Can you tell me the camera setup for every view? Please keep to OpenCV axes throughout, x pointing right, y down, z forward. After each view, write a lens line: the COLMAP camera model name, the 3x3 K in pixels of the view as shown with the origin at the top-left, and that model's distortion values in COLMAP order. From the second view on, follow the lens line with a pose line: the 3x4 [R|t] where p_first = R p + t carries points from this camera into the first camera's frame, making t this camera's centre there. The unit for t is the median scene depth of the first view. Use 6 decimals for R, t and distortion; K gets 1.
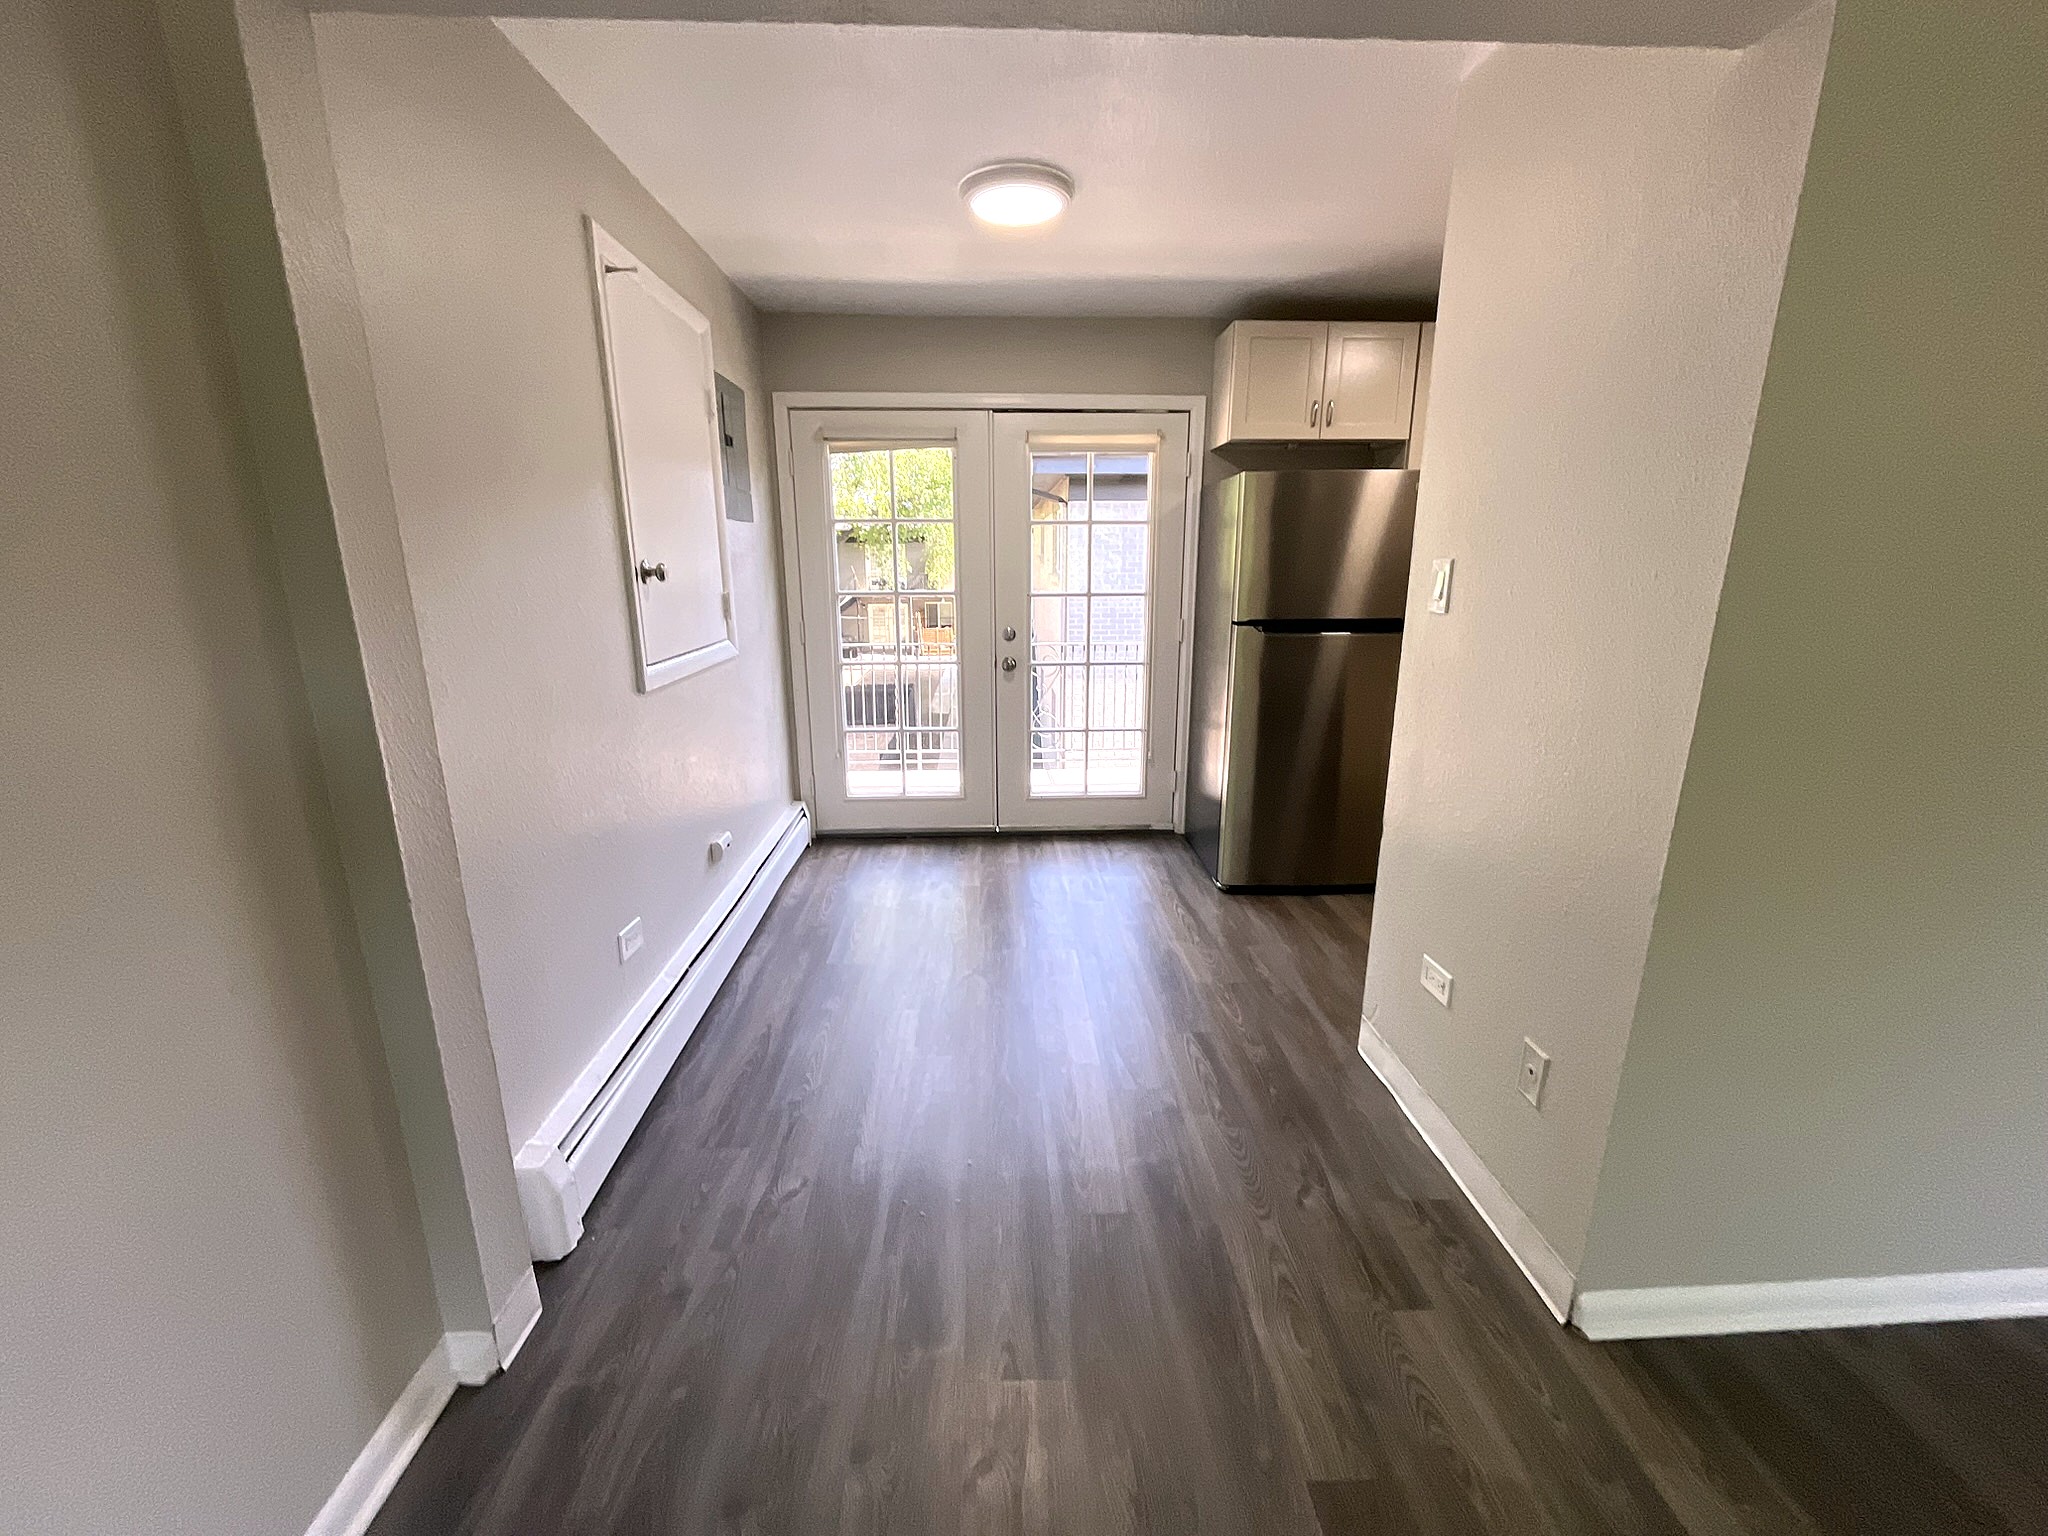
lens RADIAL K [[818.8, 0, 1024.0], [0, 818.8, 768.0], [0, 0, 1]] dist [-0.001538, 0.000019]
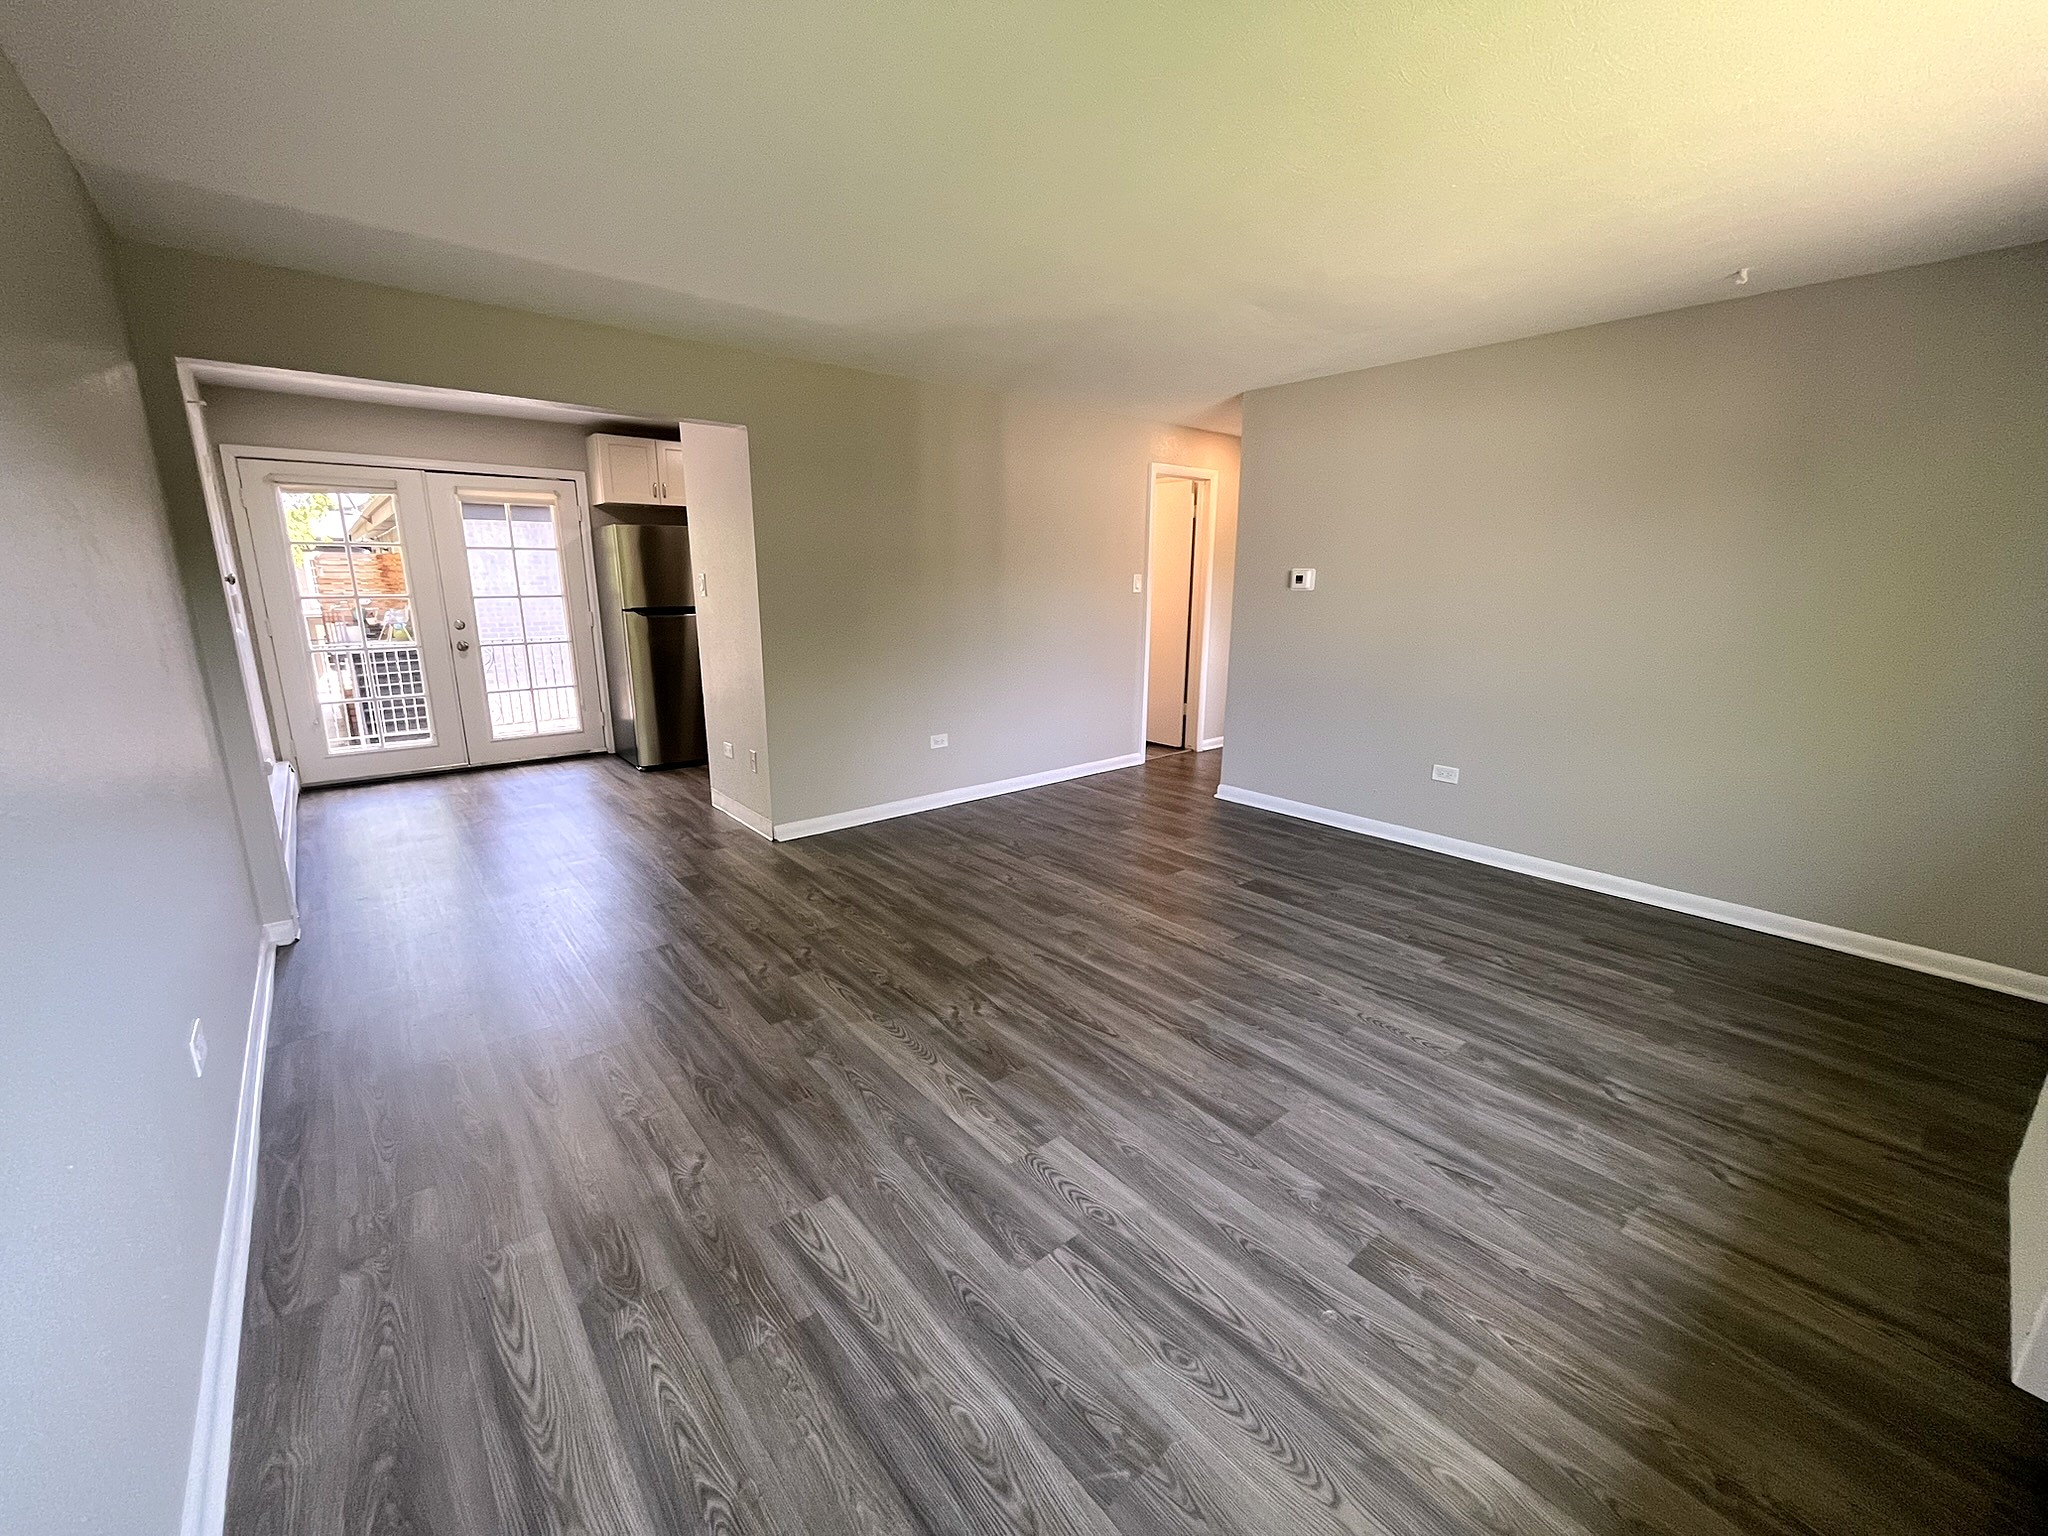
lens RADIAL K [[816.3, 0, 1003.8], [0, 816.3, 759.8], [0, 0, 1]] dist [0.003184, 0.000137]
pose [[0.800312, -0.130264, 0.585263, -0.133027], [0.145559, 0.989124, 0.021109, 0.190613], [-0.581647, 0.068297, 0.810569, -0.743573]]
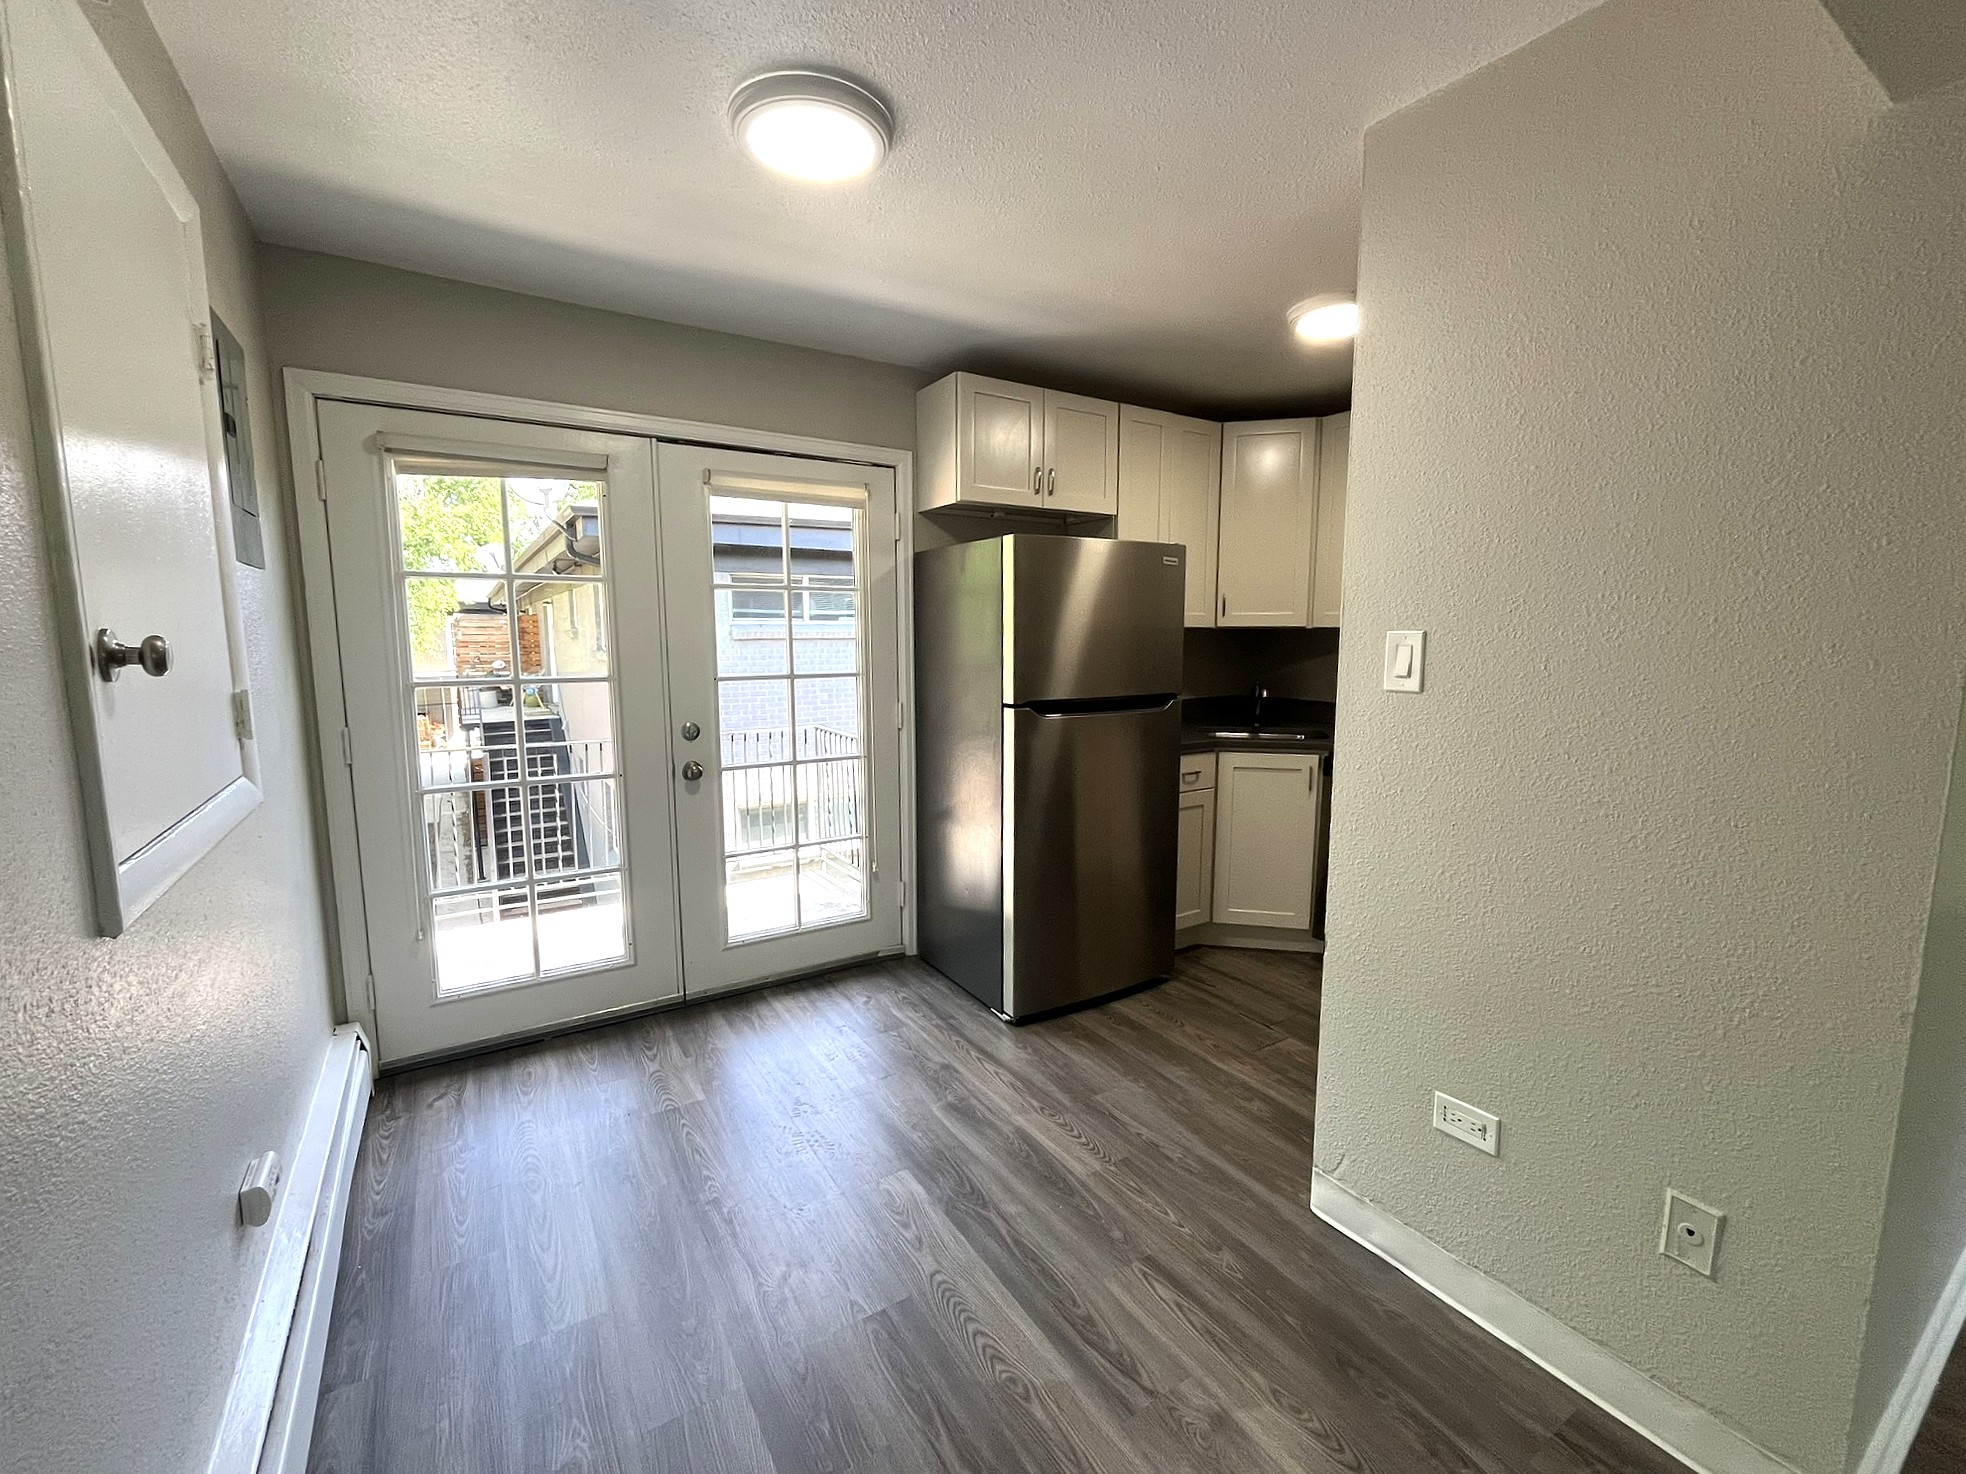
lens RADIAL K [[822.0, 0, 979.3], [0, 822.0, 738.6], [0, 0, 1]] dist [-0.001917, -0.000315]
pose [[0.867954, -0.061086, 0.492874, -0.170384], [0.122110, 0.988191, -0.092562, -0.059685], [-0.481400, 0.140524, 0.865163, 0.245622]]
